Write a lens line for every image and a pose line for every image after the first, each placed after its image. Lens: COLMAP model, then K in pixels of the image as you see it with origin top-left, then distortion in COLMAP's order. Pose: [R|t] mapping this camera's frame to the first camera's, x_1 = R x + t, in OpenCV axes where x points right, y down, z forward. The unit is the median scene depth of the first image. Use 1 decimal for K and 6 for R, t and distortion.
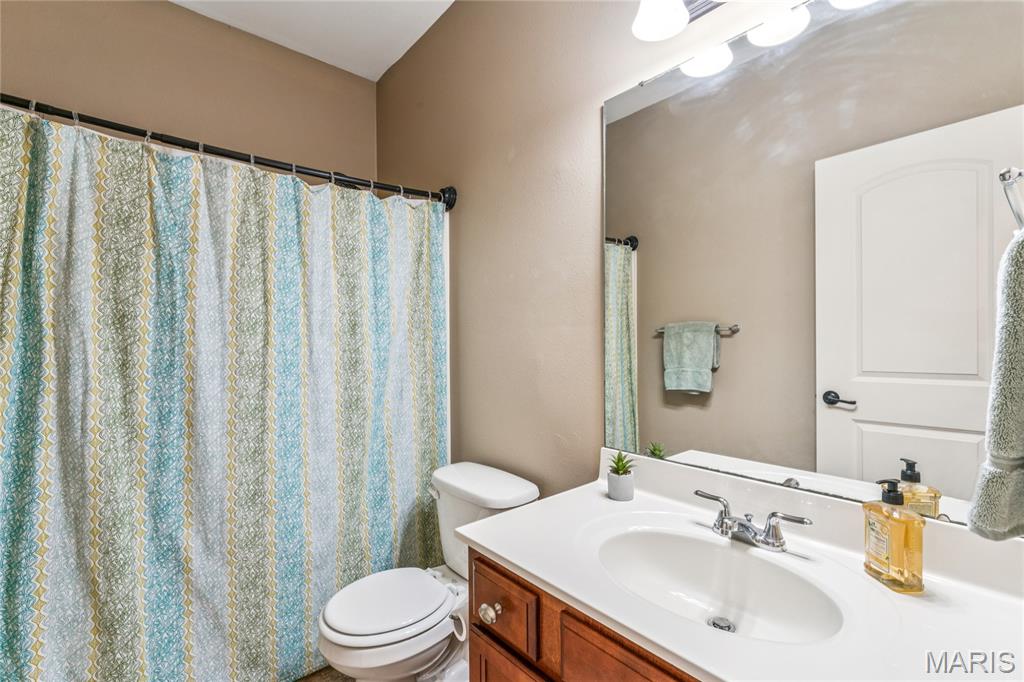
lens RADIAL K [[455.7, 0, 510.2], [0, 455.7, 343.1], [0, 0, 1]] dist [-0.001818, 0.000790]
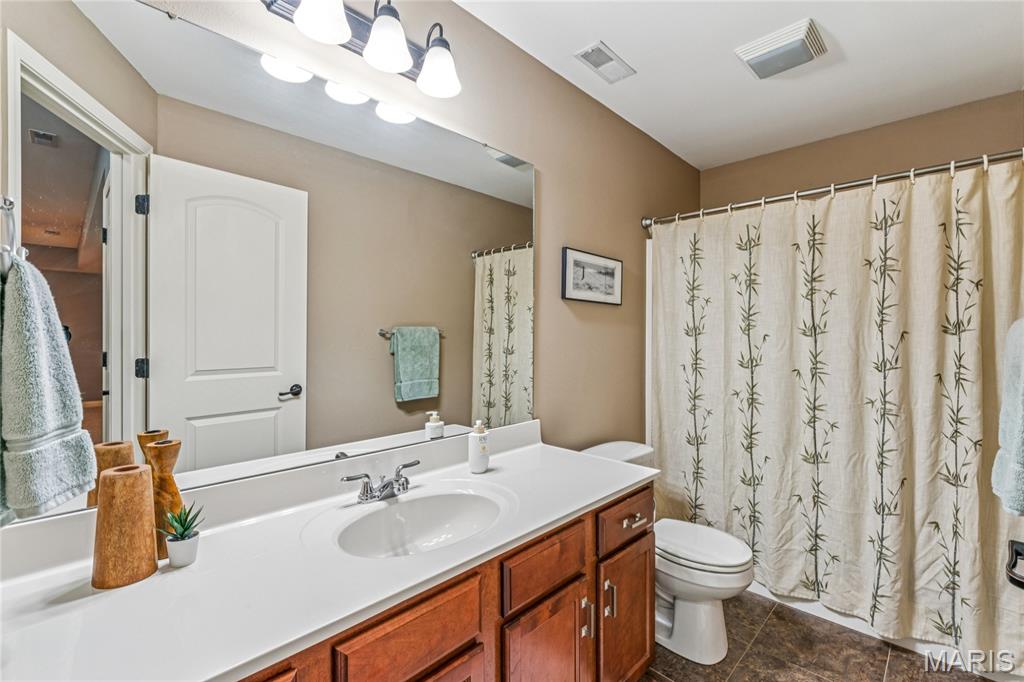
lens RADIAL K [[455.7, 0, 510.2], [0, 455.7, 343.1], [0, 0, 1]] dist [-0.001818, 0.000790]
pose [[-0.063089, 0.000260, 0.998008, -0.792711], [0.003324, 0.999994, -0.000051, -0.003793], [-0.998002, 0.003315, -0.063090, 0.718537]]
